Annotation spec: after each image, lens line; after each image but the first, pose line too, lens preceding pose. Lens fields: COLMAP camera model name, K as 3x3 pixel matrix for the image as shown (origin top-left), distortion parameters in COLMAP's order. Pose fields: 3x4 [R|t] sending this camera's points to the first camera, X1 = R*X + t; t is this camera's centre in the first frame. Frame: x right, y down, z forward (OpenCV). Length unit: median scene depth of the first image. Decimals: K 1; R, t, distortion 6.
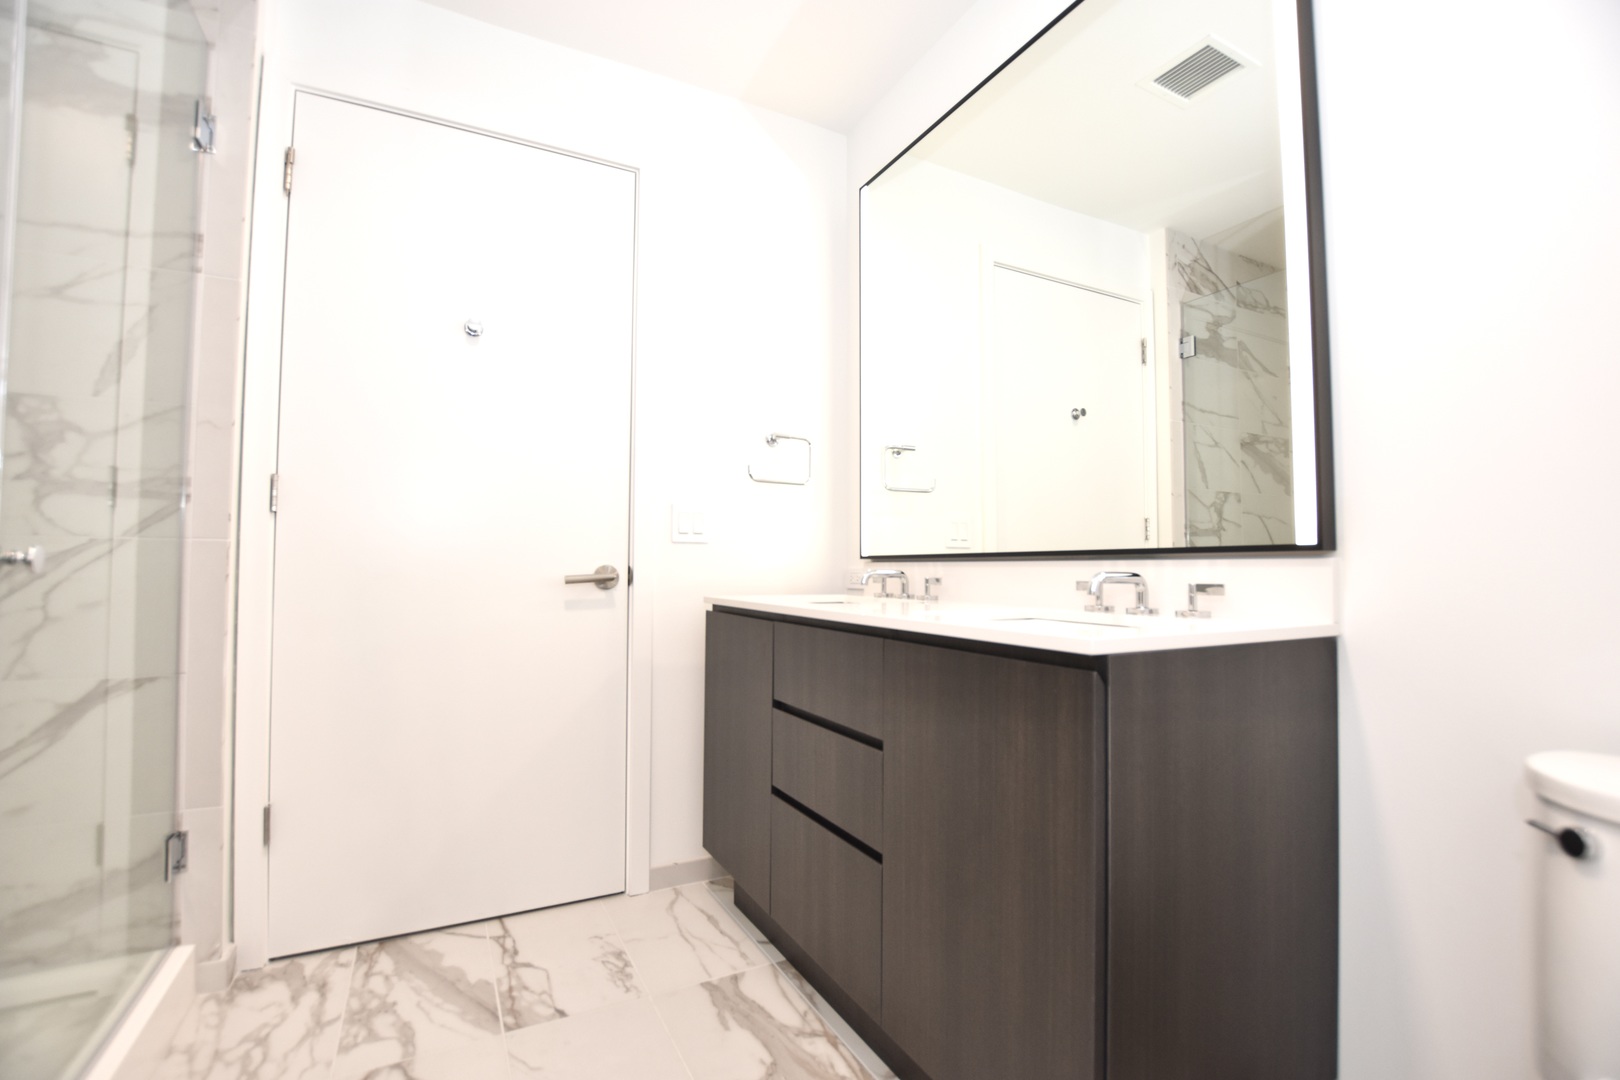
lens RADIAL K [[718.6, 0, 813.9], [0, 718.6, 540.2], [0, 0, 1]] dist [-0.034724, 0.004800]
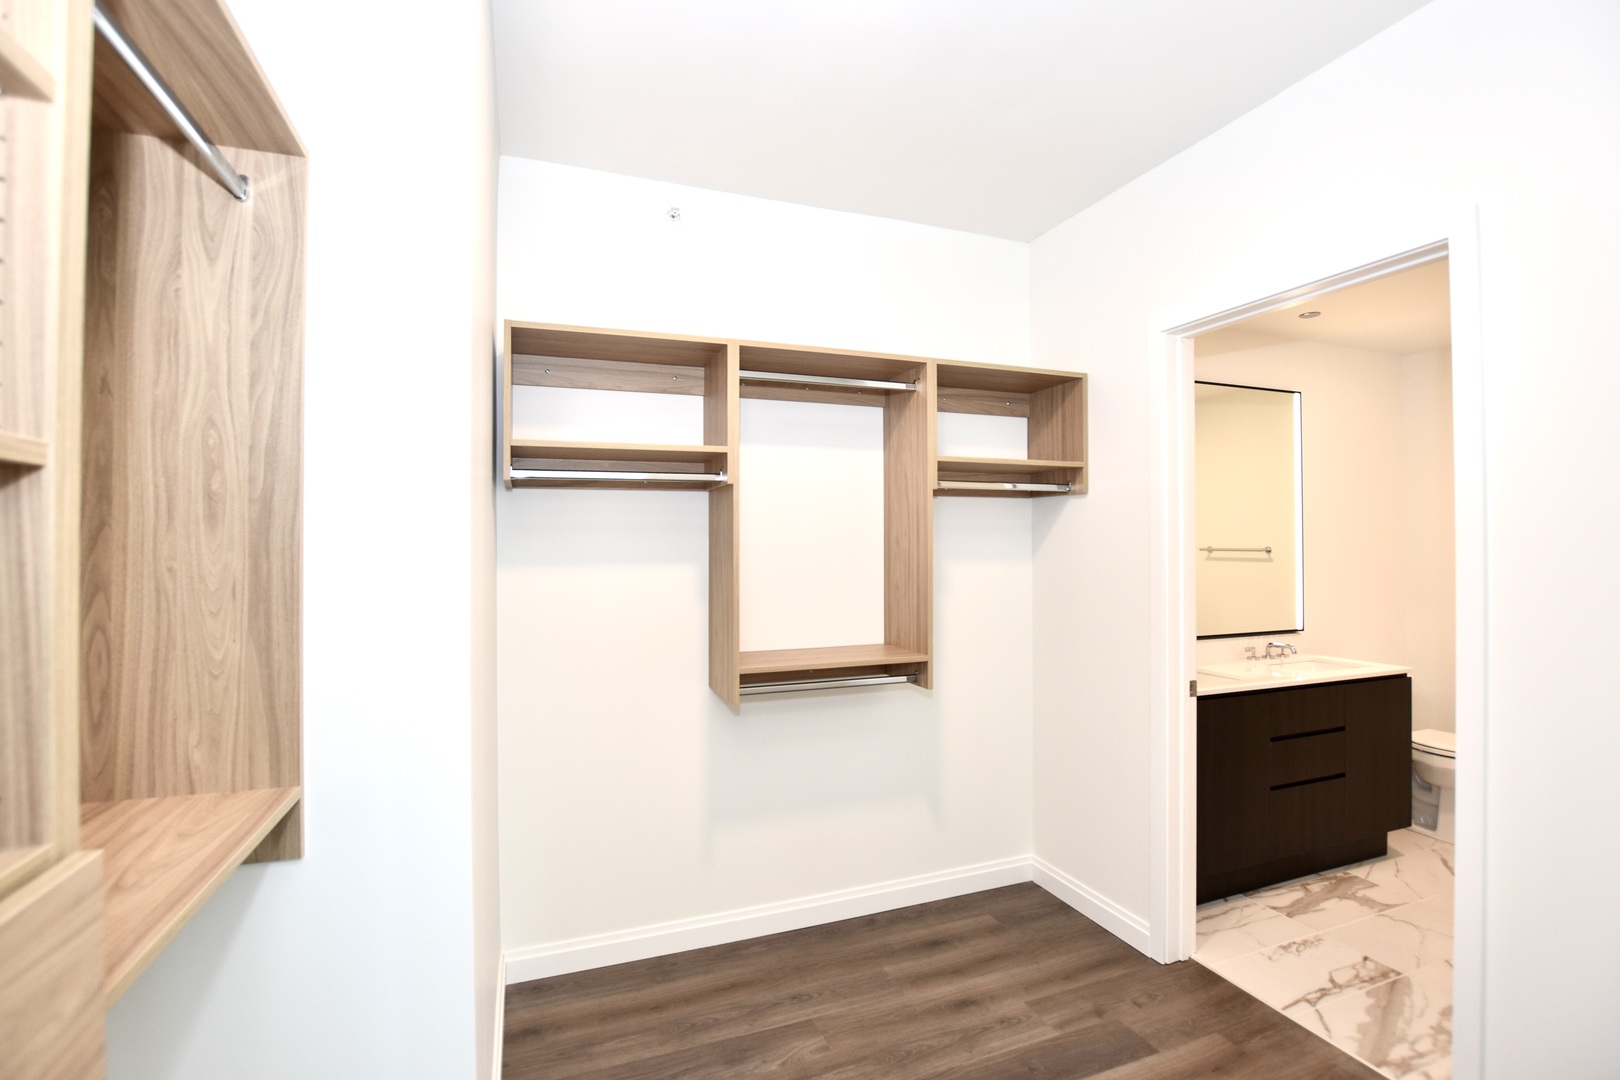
lens RADIAL K [[718.6, 0, 813.9], [0, 718.6, 540.2], [0, 0, 1]] dist [-0.034724, 0.004800]
pose [[0.155253, 0.012051, 0.987801, -2.010156], [-0.008033, 0.999908, -0.010936, -0.250721], [-0.987842, -0.006237, 0.155336, 1.874342]]
